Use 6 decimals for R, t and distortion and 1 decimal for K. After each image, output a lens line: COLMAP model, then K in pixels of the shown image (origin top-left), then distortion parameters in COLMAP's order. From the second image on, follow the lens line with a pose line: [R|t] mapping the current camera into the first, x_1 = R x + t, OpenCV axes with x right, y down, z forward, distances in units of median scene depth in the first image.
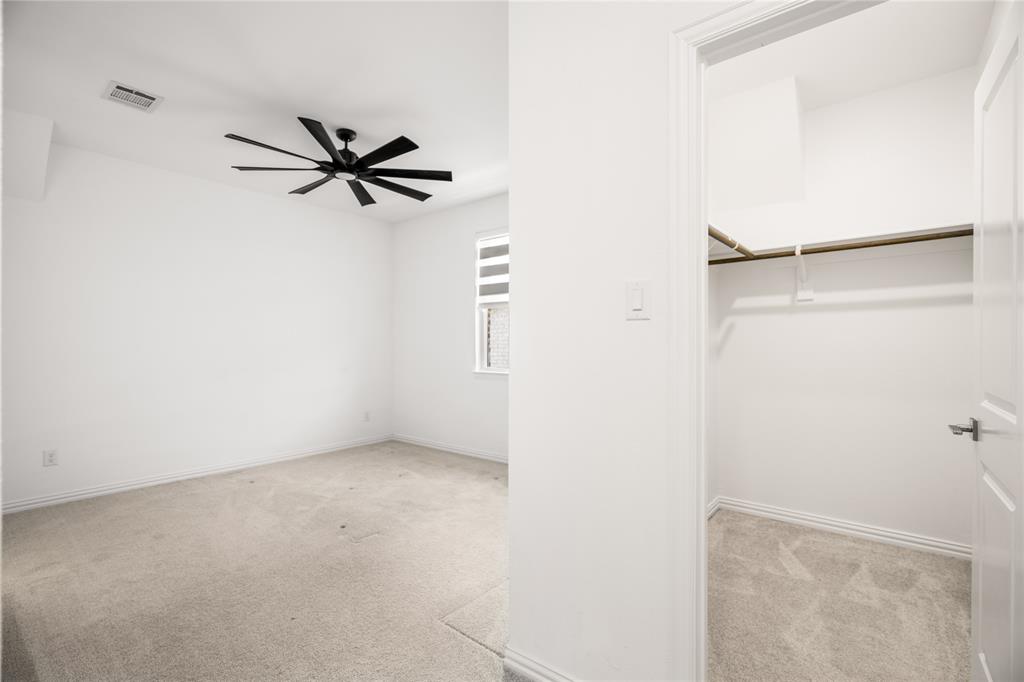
lens RADIAL K [[467.9, 0, 509.7], [0, 467.9, 345.8], [0, 0, 1]] dist [-0.004542, 0.002290]
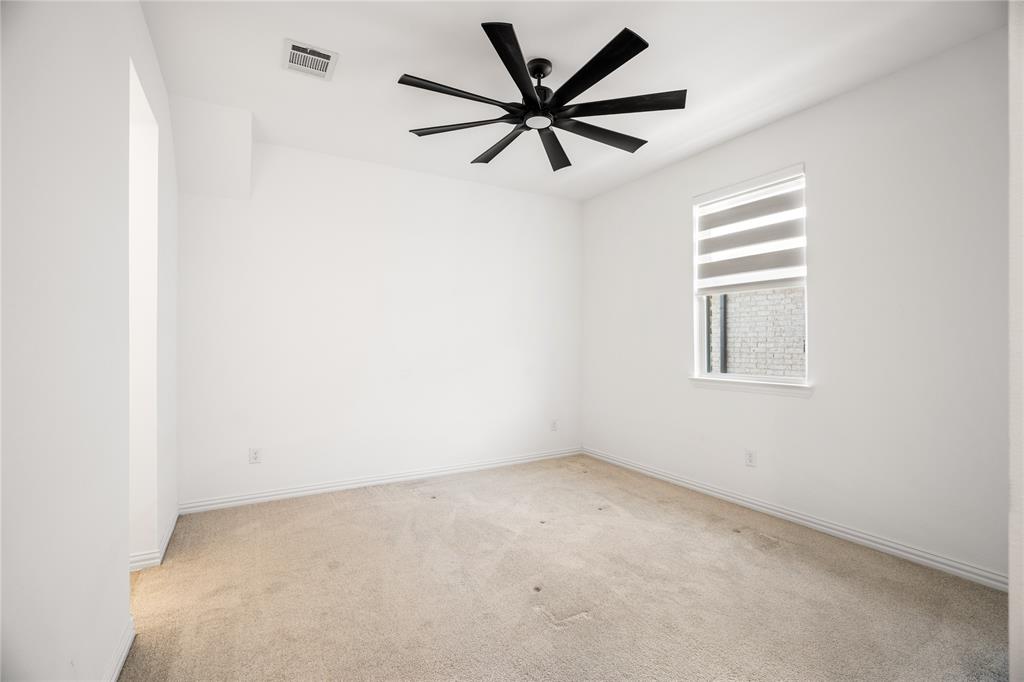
lens RADIAL K [[467.9, 0, 511.0], [0, 467.9, 346.8], [0, 0, 1]] dist [-0.004542, 0.002290]
pose [[0.935832, 0.002694, -0.352437, -0.115834], [-0.000833, 0.999985, 0.005430, 0.000936], [0.352446, -0.004788, 0.935820, 0.251881]]
